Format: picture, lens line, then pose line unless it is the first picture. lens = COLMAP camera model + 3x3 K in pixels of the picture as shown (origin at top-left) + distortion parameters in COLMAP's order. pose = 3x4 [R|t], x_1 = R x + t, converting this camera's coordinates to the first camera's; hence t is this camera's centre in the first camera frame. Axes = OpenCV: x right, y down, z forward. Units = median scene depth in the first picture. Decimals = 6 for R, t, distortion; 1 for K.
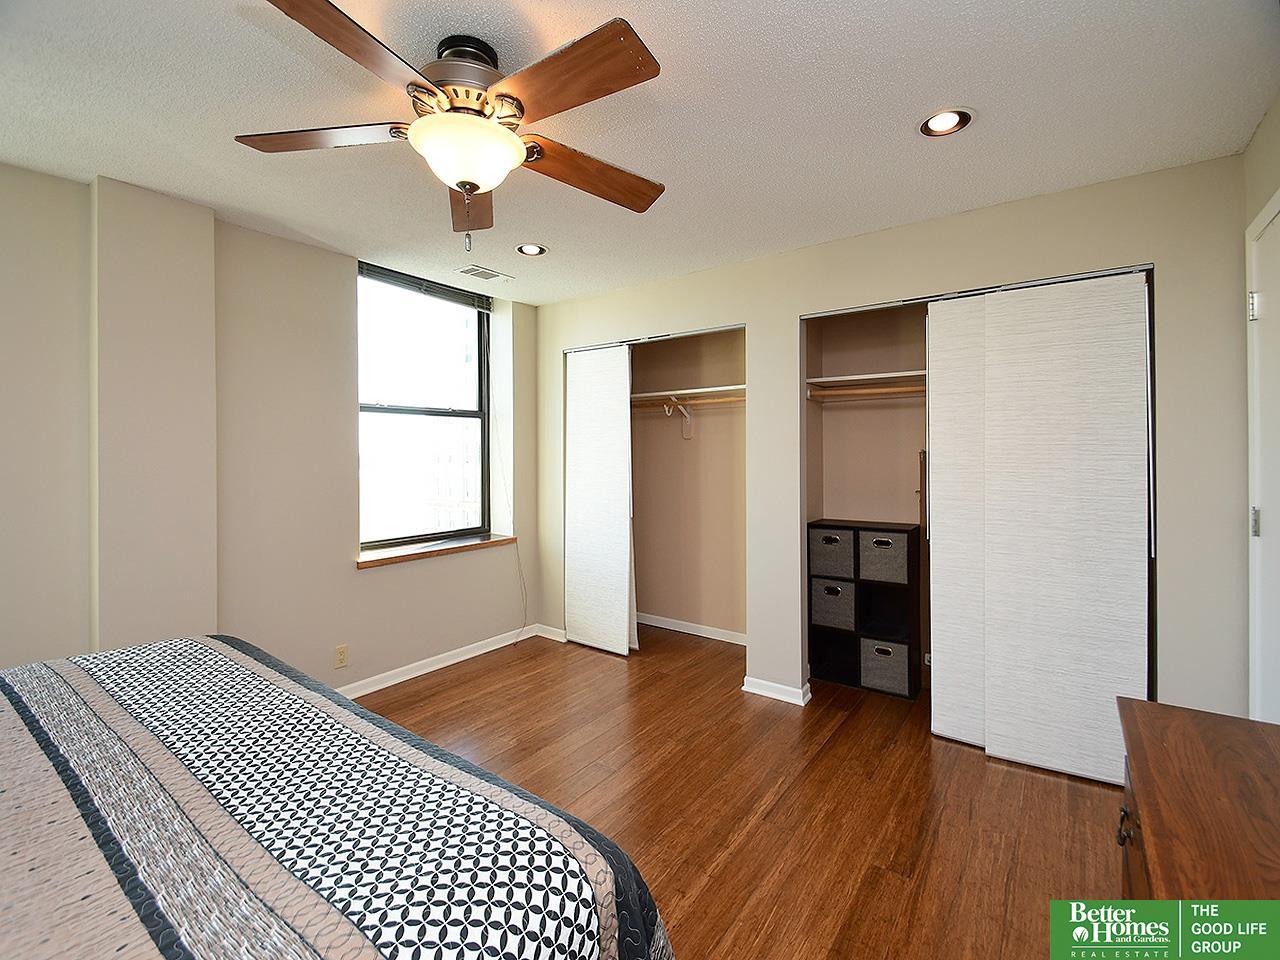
lens RADIAL K [[602.2, 0, 600.2], [0, 602.2, 450.8], [0, 0, 1]] dist [-0.014495, -0.000728]
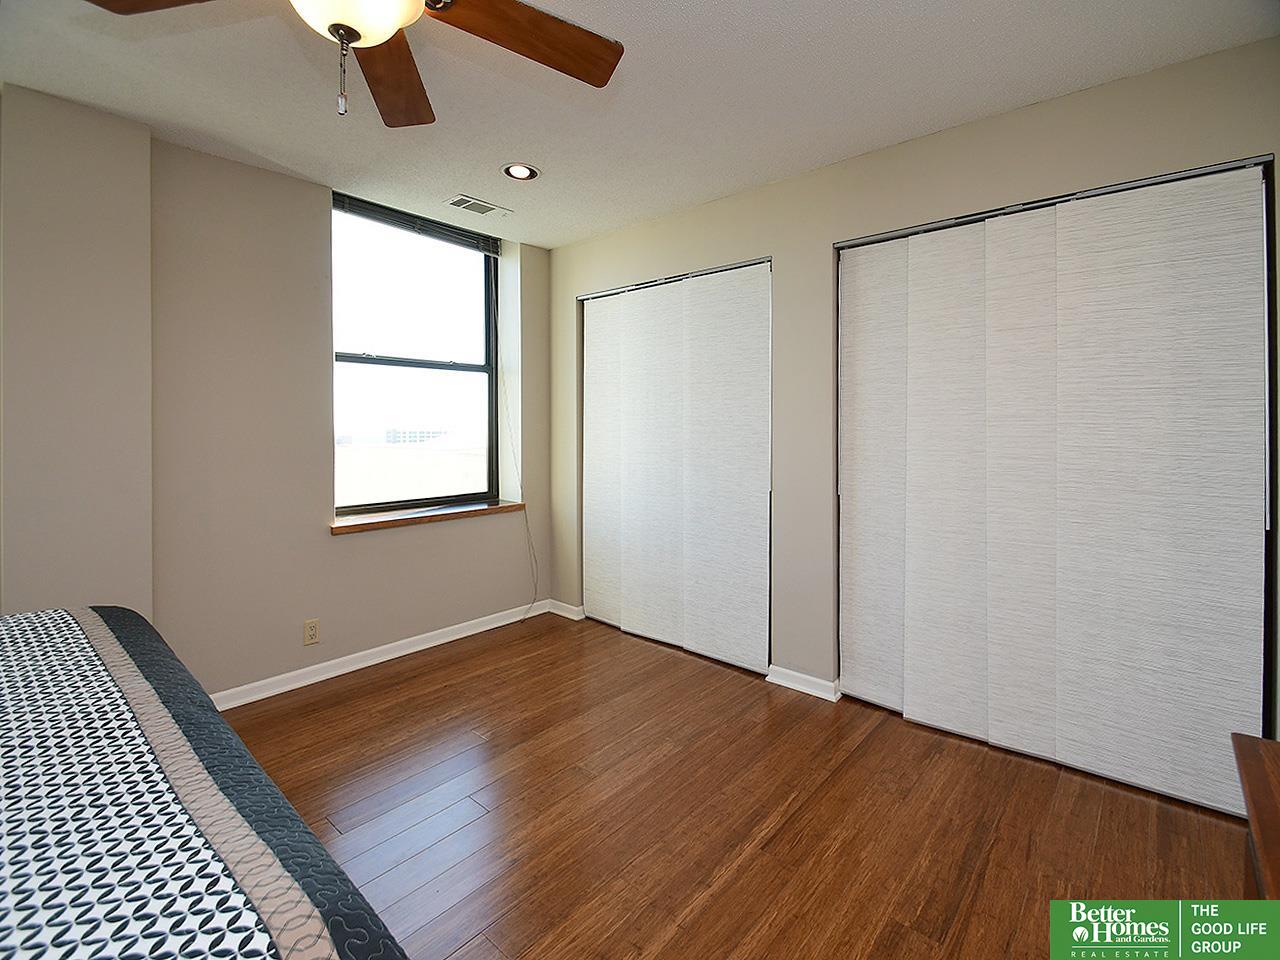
lens RADIAL K [[598.9, 0, 640.9], [0, 598.9, 430.5], [0, 0, 1]] dist [-0.020585, -0.001107]
pose [[0.998243, 0.000331, -0.059245, 0.133832], [0.000083, 0.999976, 0.006976, 0.042309], [0.059246, -0.006969, 0.998219, 0.171478]]
